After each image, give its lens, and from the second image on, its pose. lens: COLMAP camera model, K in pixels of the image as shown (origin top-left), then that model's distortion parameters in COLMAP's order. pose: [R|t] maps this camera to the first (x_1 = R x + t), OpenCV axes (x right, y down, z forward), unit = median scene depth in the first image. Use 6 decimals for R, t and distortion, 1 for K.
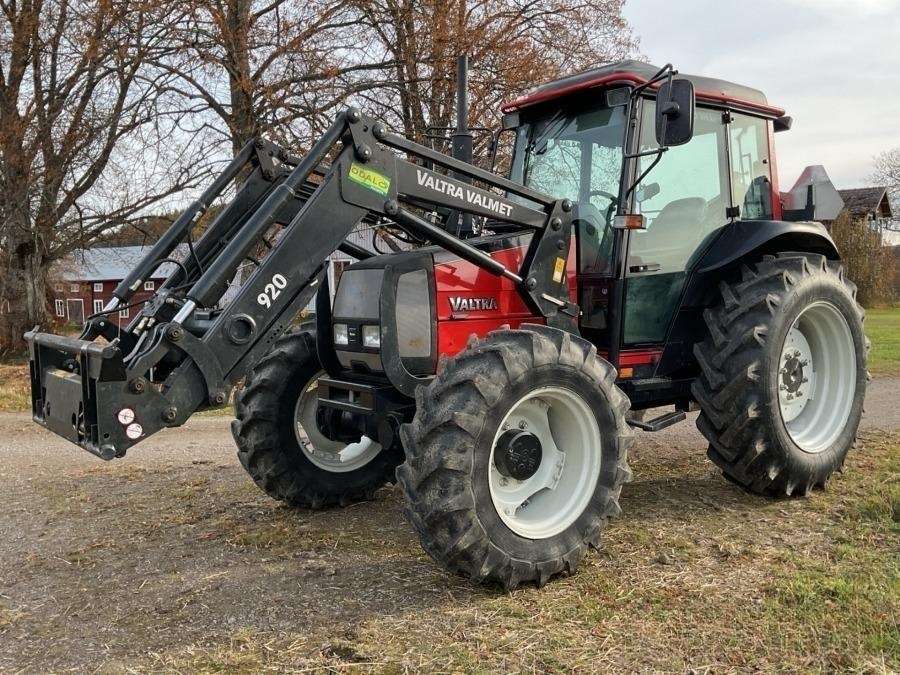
lens RADIAL K [[811.6, 0, 480.2], [0, 811.6, 327.1], [0, 0, 1]] dist [0.057439, -0.061563]
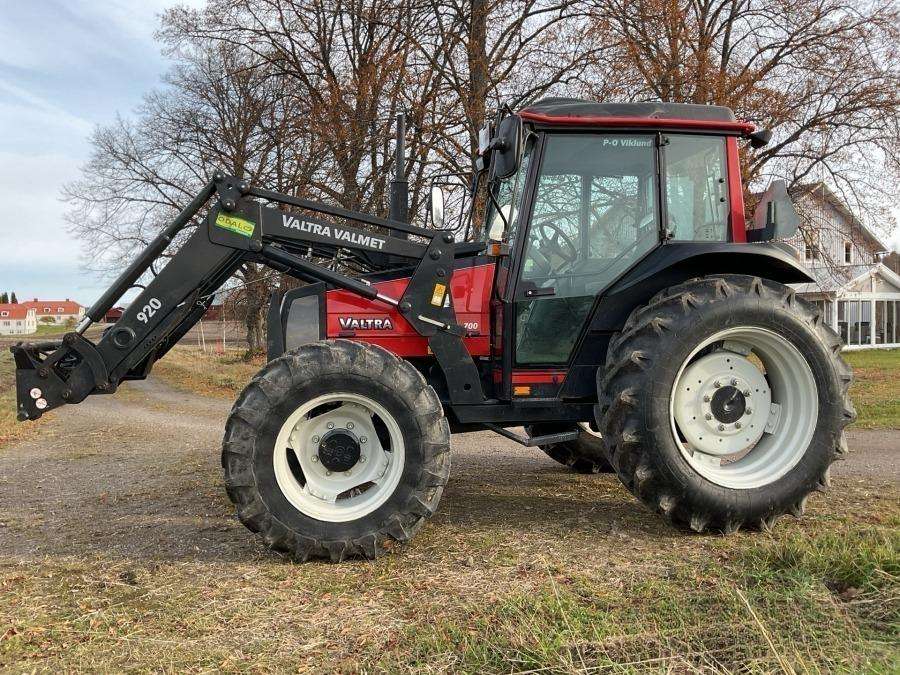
lens RADIAL K [[742.3, 0, 446.6], [0, 742.3, 336.9], [0, 0, 1]] dist [0.066435, -0.103925]
pose [[0.879327, 0.016162, -0.475944, 0.598895], [-0.028526, 0.999417, -0.018765, 0.007009], [0.475363, 0.030078, 0.879275, 0.102358]]
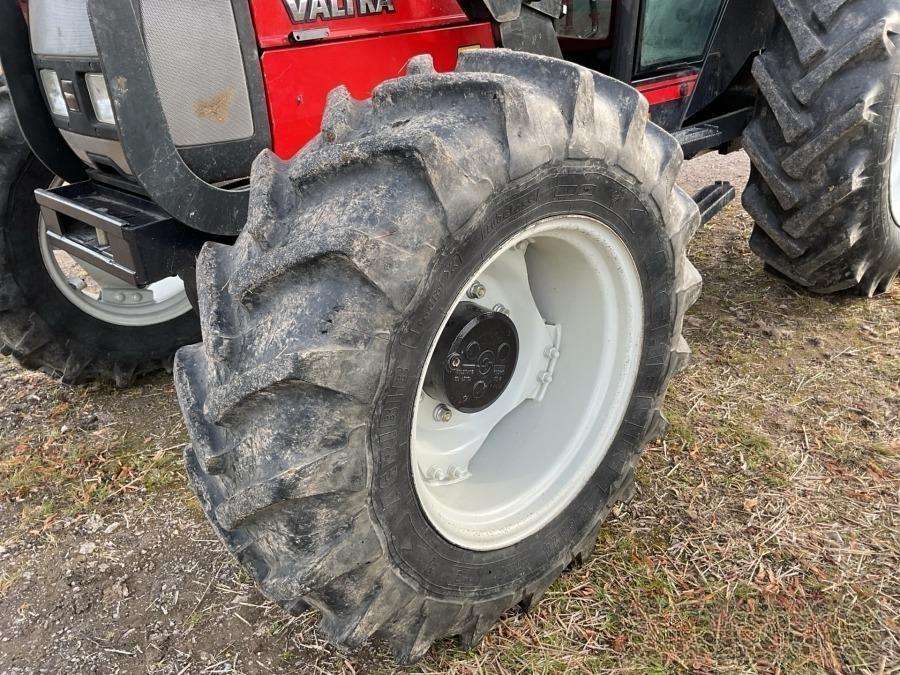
lens RADIAL K [[742.3, 0, 446.0], [0, 742.3, 338.4], [0, 0, 1]] dist [0.066435, -0.103925]
pose [[0.994090, -0.089736, 0.061102, 0.007932], [0.059448, 0.920889, 0.385265, -0.013366], [-0.090840, -0.379355, 0.920781, 0.533376]]
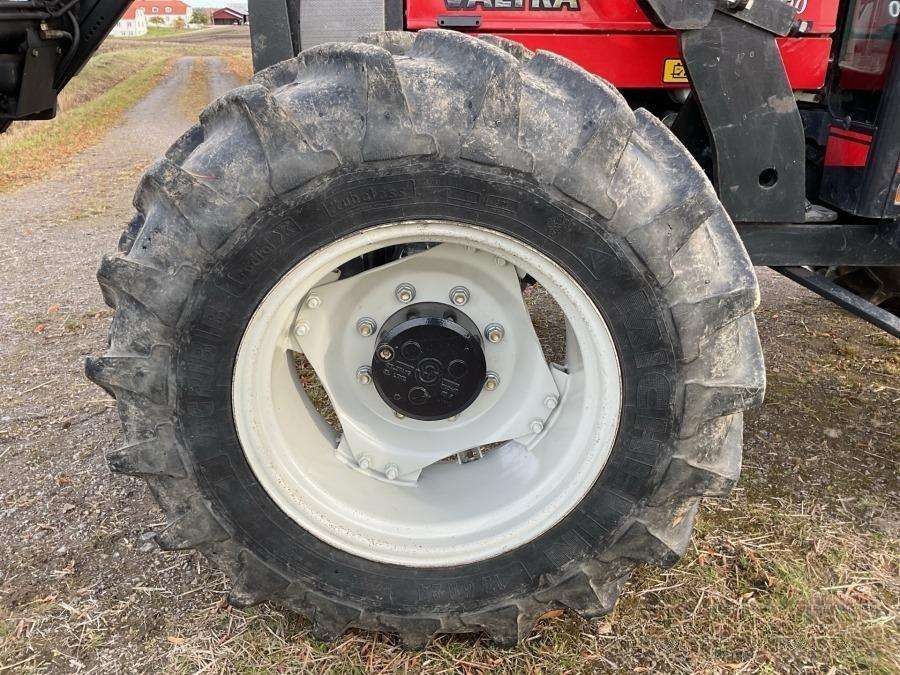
lens RADIAL K [[742.3, 0, 454.7], [0, 742.3, 339.2], [0, 0, 1]] dist [0.066435, -0.103925]
pose [[0.804075, 0.246709, -0.540924, 0.230227], [-0.051824, 0.935458, 0.349617, 0.006156], [0.592265, -0.253086, 0.764964, 0.611784]]
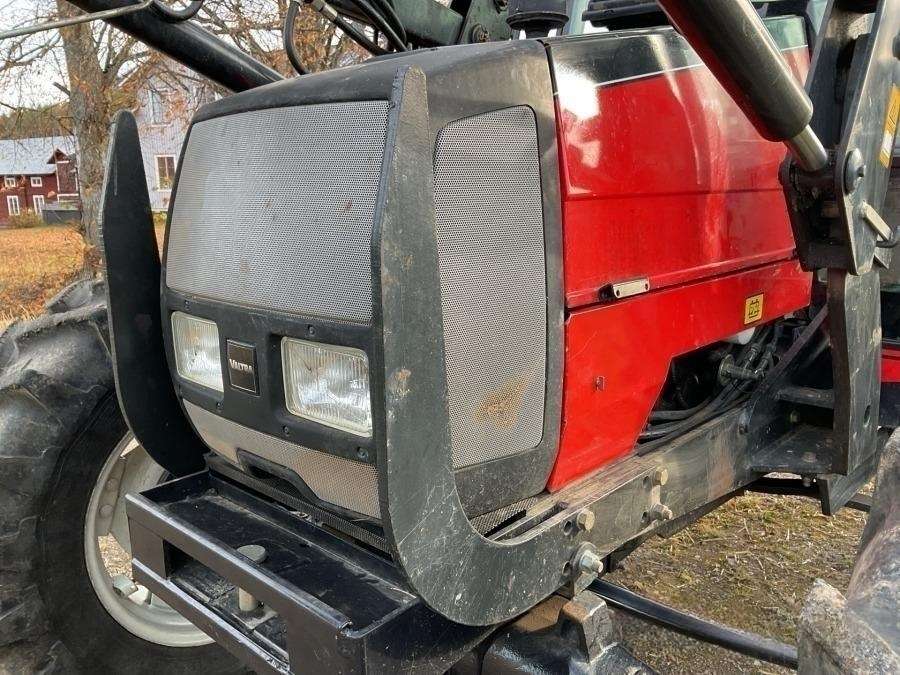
lens RADIAL K [[742.3, 0, 463.9], [0, 742.3, 345.9], [0, 0, 1]] dist [0.066435, -0.103925]
pose [[0.990520, -0.024441, 0.135178, -0.113055], [0.003078, 0.987746, 0.156039, -0.032726], [-0.137336, -0.154144, 0.978457, 0.723352]]
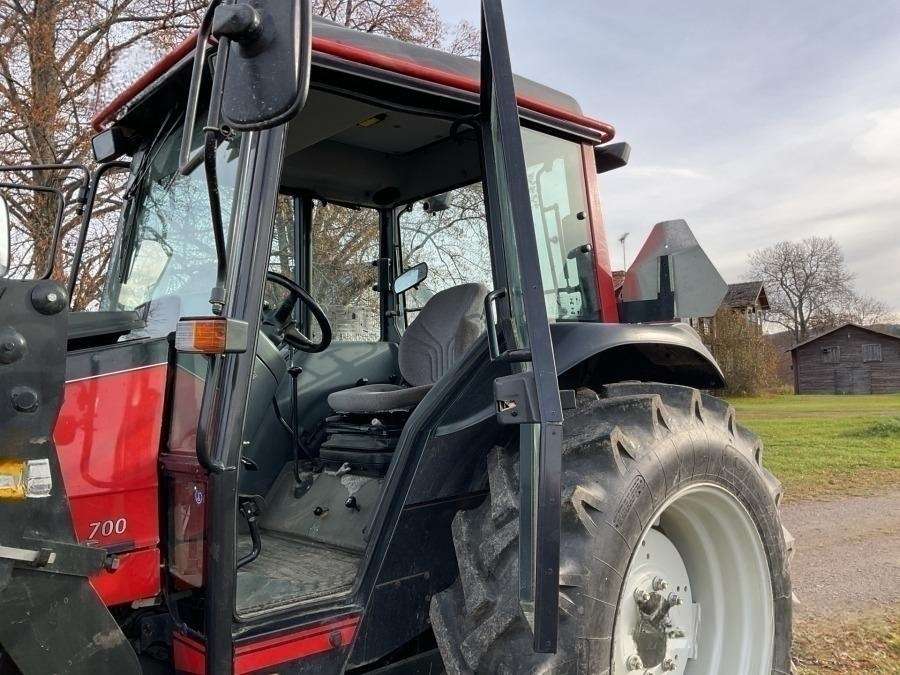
lens RADIAL K [[742.3, 0, 449.3], [0, 742.3, 331.7], [0, 0, 1]] dist [0.066435, -0.103925]
pose [[0.997898, -0.024706, 0.059911, 0.279861], [0.031388, 0.993067, -0.113278, -0.086872], [-0.056697, 0.114920, 0.991755, 0.634308]]
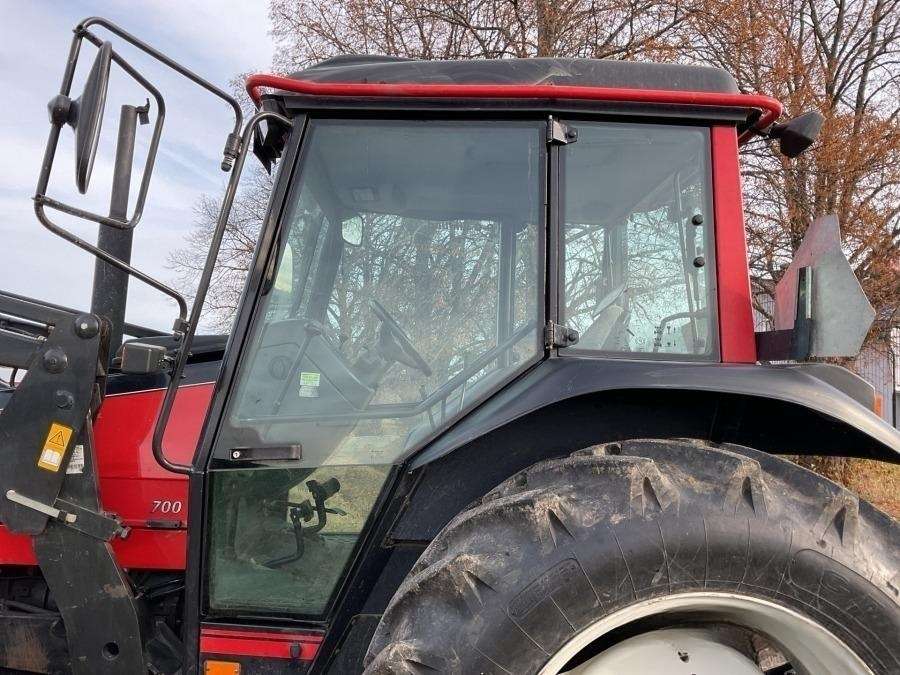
lens RADIAL K [[742.3, 0, 456.2], [0, 742.3, 336.1], [0, 0, 1]] dist [0.066435, -0.103925]
pose [[0.790113, -0.003842, -0.612949, 0.603272], [-0.080925, 0.990573, -0.110524, -0.109333], [0.607596, 0.136929, 0.782354, 0.768131]]
